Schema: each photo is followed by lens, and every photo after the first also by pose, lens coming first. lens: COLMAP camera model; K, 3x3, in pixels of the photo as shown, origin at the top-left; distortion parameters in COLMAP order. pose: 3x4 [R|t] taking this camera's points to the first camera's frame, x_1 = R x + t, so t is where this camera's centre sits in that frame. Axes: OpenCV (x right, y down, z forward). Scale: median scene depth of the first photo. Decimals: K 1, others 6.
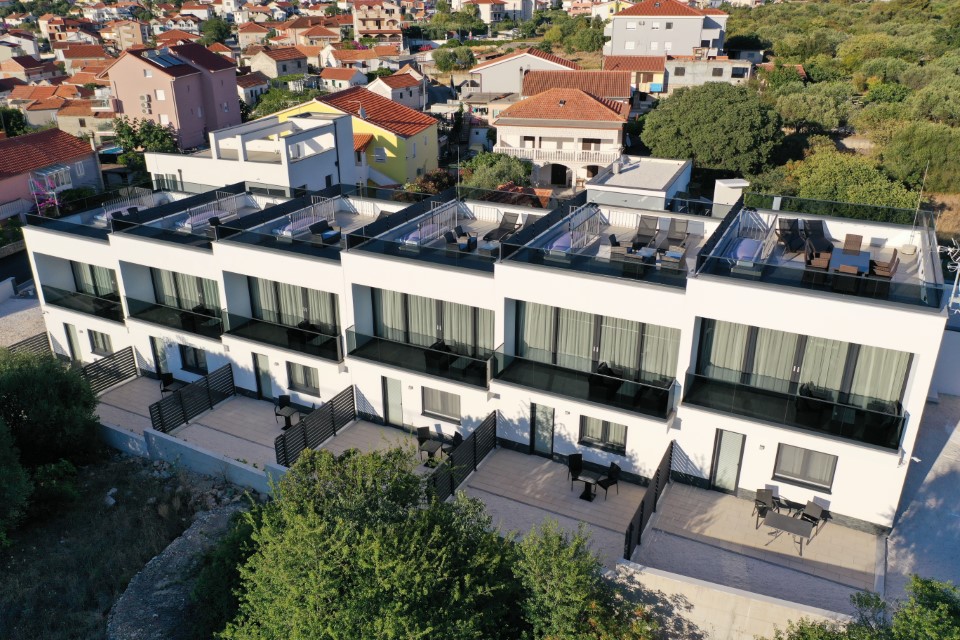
lens RADIAL K [[750.0, 0, 477.7], [0, 750.0, 315.9], [0, 0, 1]] dist [-0.006836, -0.002411]
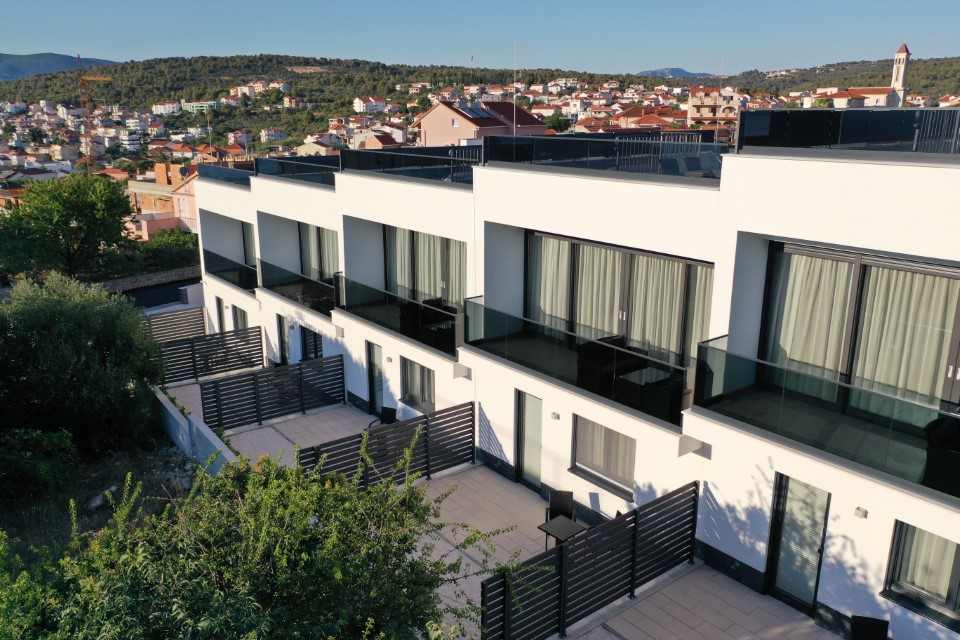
lens RADIAL K [[750.0, 0, 477.7], [0, 750.0, 315.9], [0, 0, 1]] dist [-0.006836, -0.002411]
pose [[0.907309, 0.111810, -0.405327, 0.061658], [-0.166514, 0.980729, -0.102198, 0.075198], [0.386089, 0.160218, 0.908441, 0.390021]]
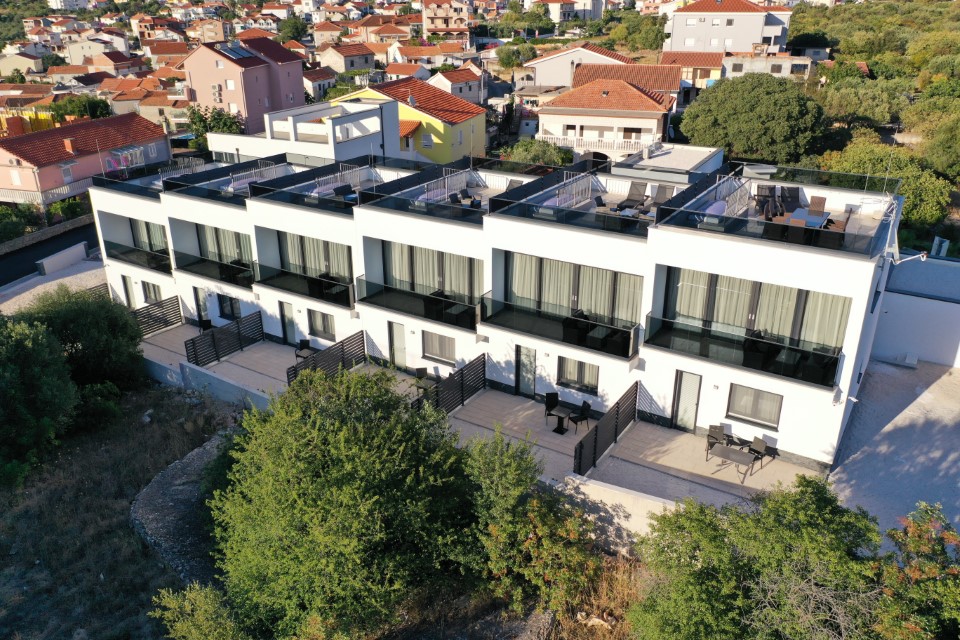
lens RADIAL K [[750.0, 0, 477.7], [0, 750.0, 315.9], [0, 0, 1]] dist [-0.006836, -0.002411]
pose [[0.995493, 0.035694, -0.087866, 0.085538], [-0.035860, 0.999357, -0.000315, 0.057122], [0.087799, 0.003465, 0.996132, -0.075912]]
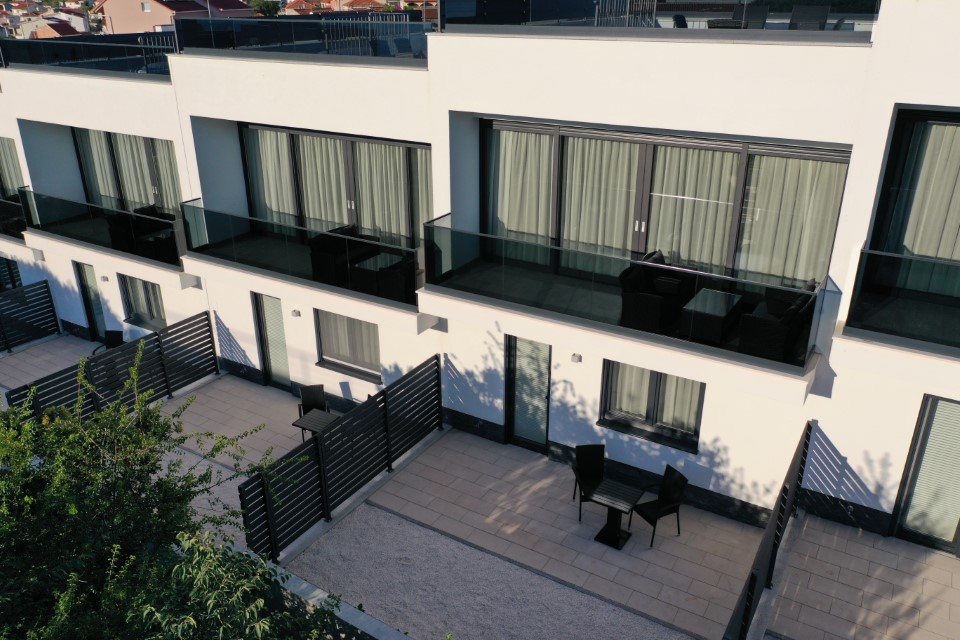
lens RADIAL K [[750.0, 0, 477.7], [0, 750.0, 315.9], [0, 0, 1]] dist [-0.006836, -0.002411]
pose [[0.997174, 0.028471, -0.069524, 0.066963], [-0.028256, 0.999592, 0.004082, 0.077035], [0.069612, -0.002106, 0.997572, 0.389962]]
